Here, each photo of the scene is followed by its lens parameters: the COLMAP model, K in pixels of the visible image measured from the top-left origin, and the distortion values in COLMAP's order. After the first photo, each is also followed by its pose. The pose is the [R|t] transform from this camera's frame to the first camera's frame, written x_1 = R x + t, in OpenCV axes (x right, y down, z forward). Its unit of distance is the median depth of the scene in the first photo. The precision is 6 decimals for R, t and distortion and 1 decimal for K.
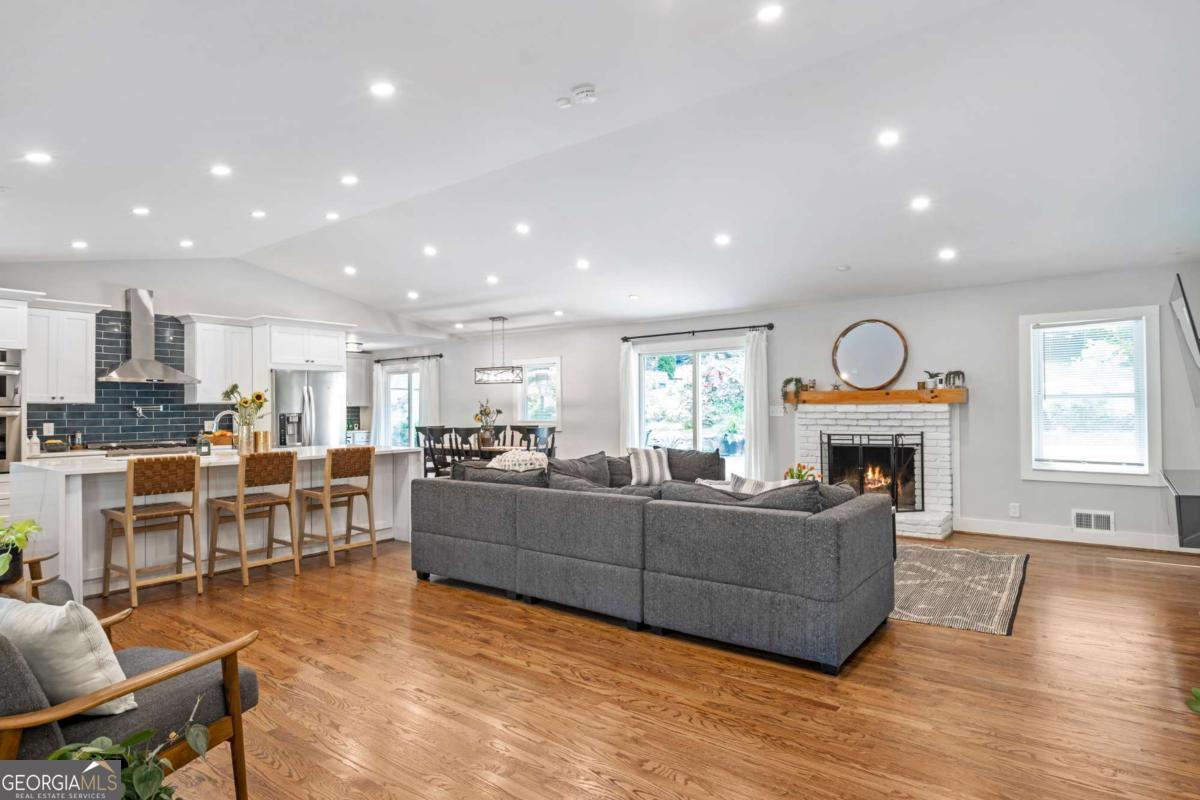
lens RADIAL K [[659.4, 0, 592.0], [0, 659.4, 403.3], [0, 0, 1]] dist [0.005090, 0.003620]
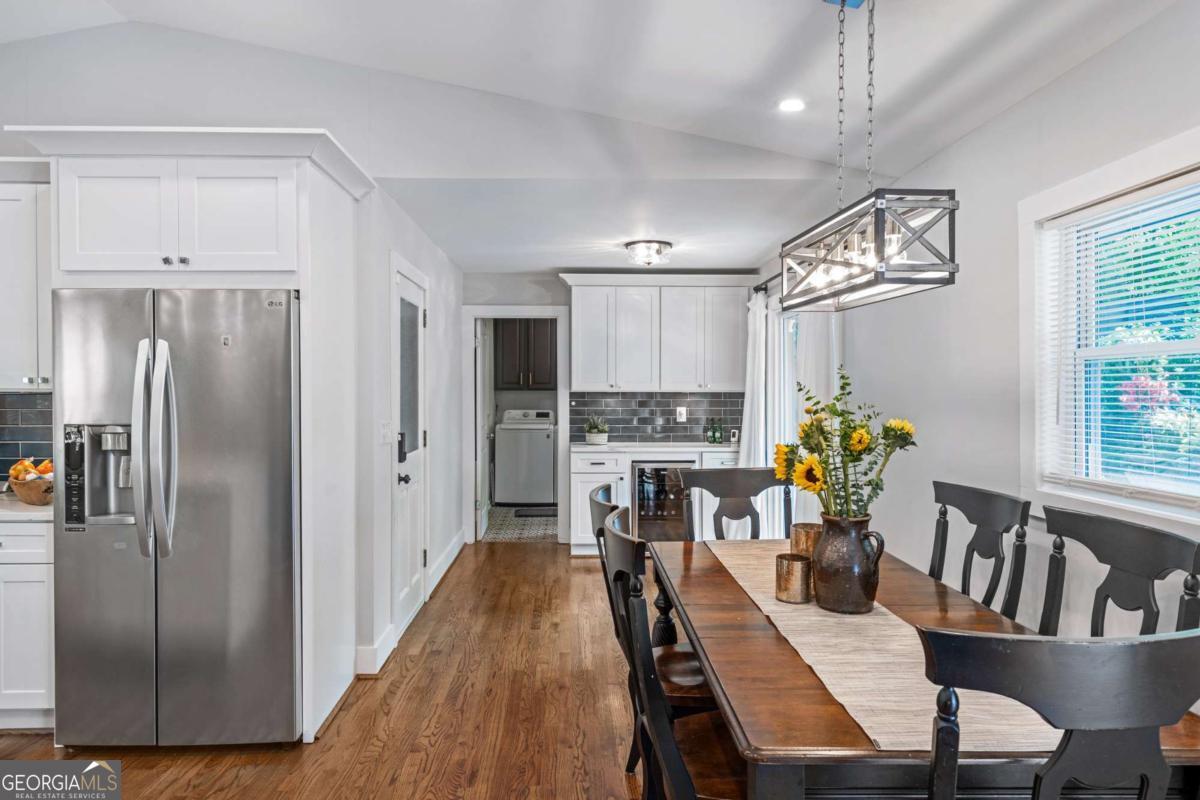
lens RADIAL K [[762.8, 0, 597.6], [0, 762.8, 397.4], [0, 0, 1]] dist [0.003506, -0.000122]
pose [[0.646241, 0.019017, -0.762896, -0.019953], [-0.001043, 0.999711, 0.024036, -0.009307], [0.763133, -0.014737, 0.646074, 1.213708]]
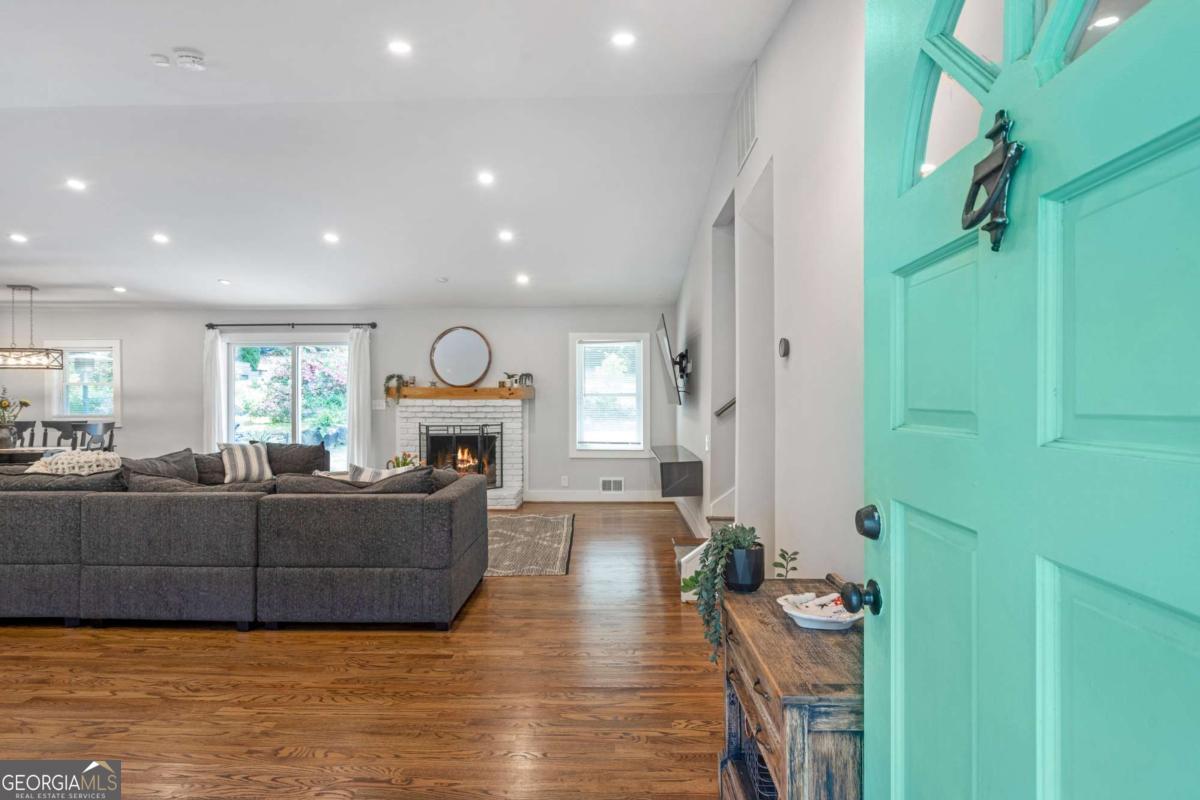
lens RADIAL K [[615.7, 0, 591.5], [0, 615.7, 404.6], [0, 0, 1]] dist [0.002076, 0.002049]
pose [[0.809766, 0.004480, 0.586736, -0.035079], [-0.011347, 0.999903, 0.008025, -0.000568], [-0.586644, -0.013156, 0.809738, -0.016459]]
